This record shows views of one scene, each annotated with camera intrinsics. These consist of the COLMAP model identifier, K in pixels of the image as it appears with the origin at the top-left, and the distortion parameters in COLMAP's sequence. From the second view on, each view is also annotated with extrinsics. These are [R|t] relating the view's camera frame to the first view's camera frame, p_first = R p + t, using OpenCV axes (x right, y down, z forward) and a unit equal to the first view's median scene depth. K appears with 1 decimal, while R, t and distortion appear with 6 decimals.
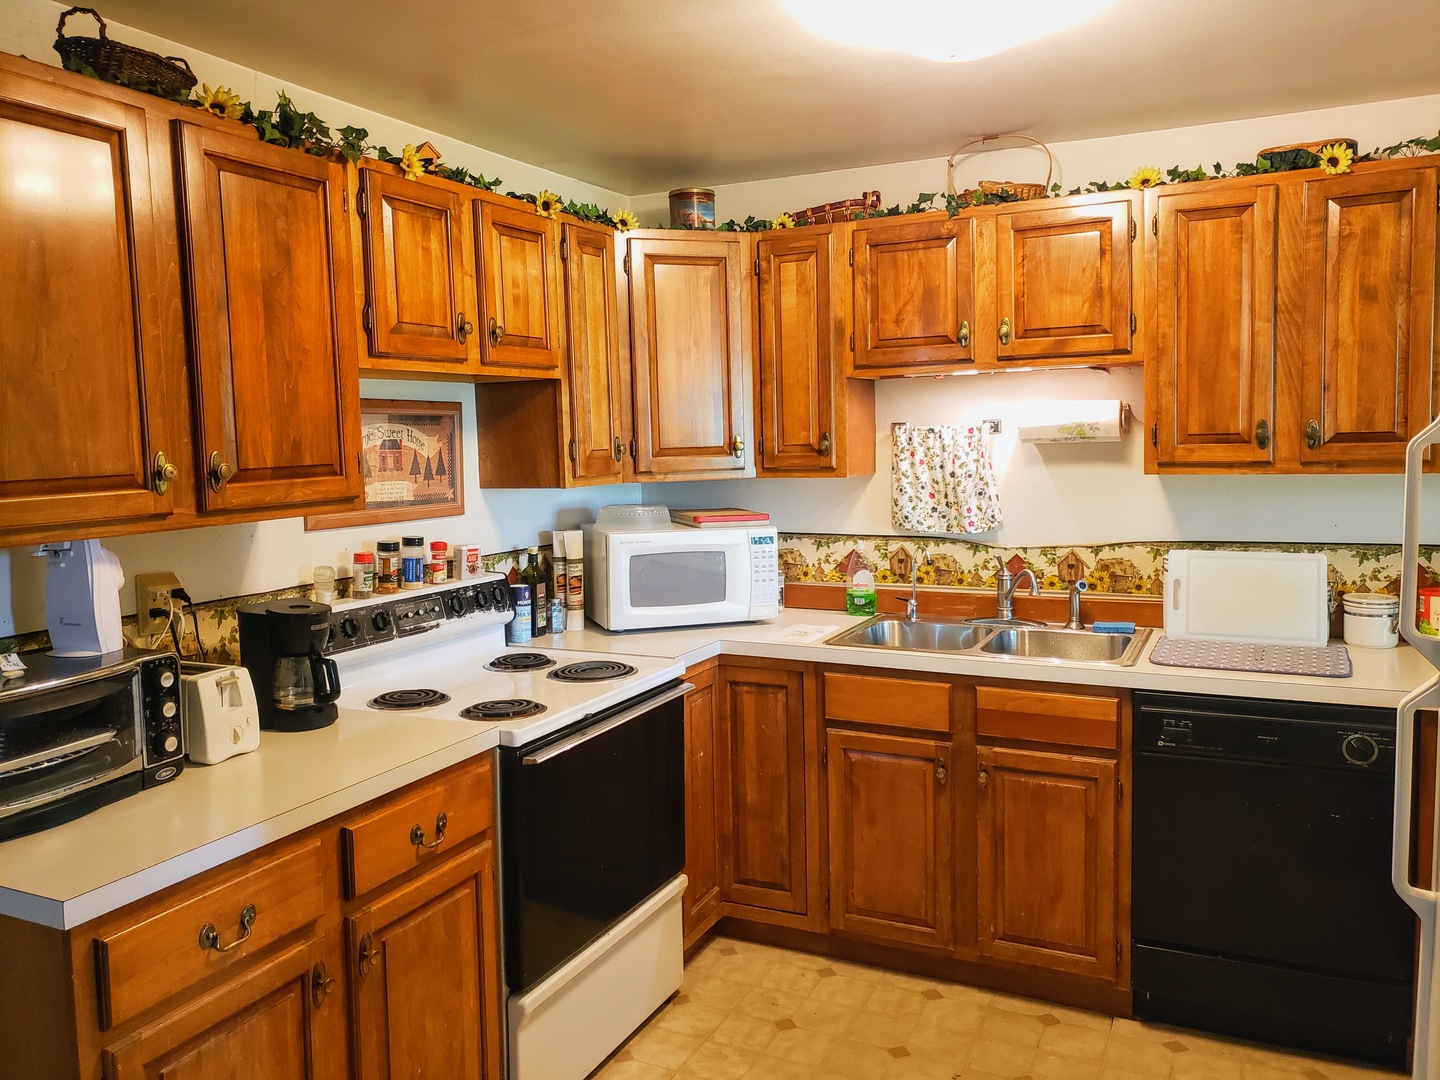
lens RADIAL K [[1133.1, 0, 720.0], [0, 1133.1, 540.0], [0, 0, 1]] dist [0.002658, -0.012515]
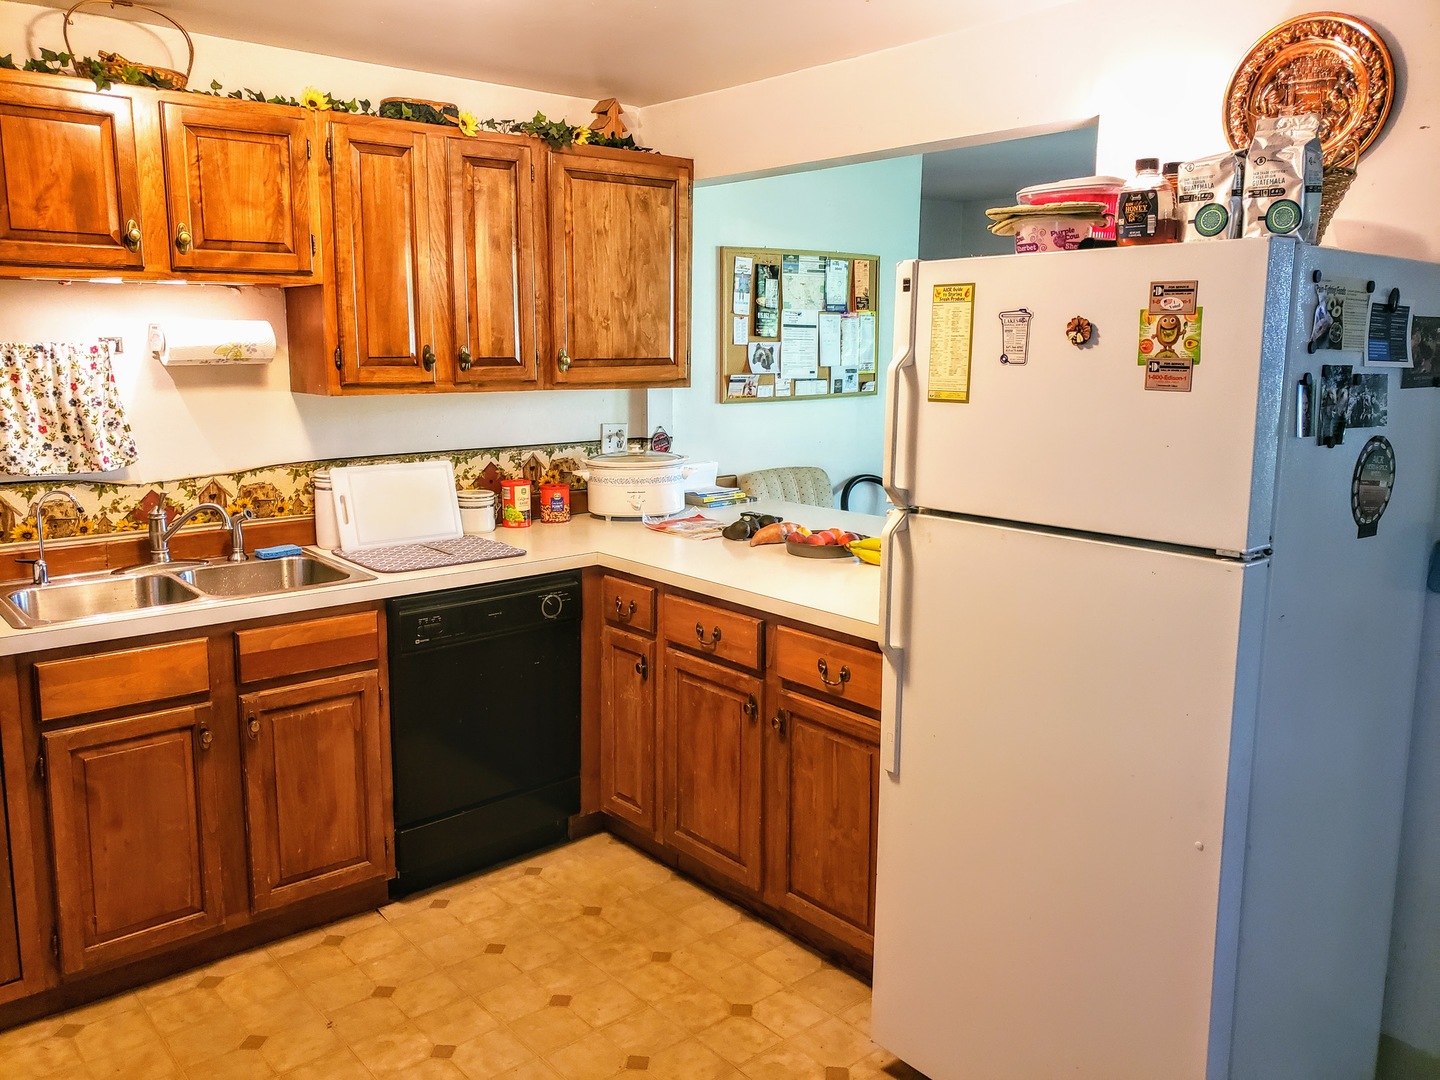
lens RADIAL K [[1108.0, 0, 720.0], [0, 1108.0, 540.0], [0, 0, 1]] dist [0.004319, 0.001345]
pose [[0.391186, -0.139874, 0.909620, -0.402445], [0.075966, 0.989917, 0.119552, -0.021131], [-0.917171, 0.022333, 0.397868, 0.266105]]
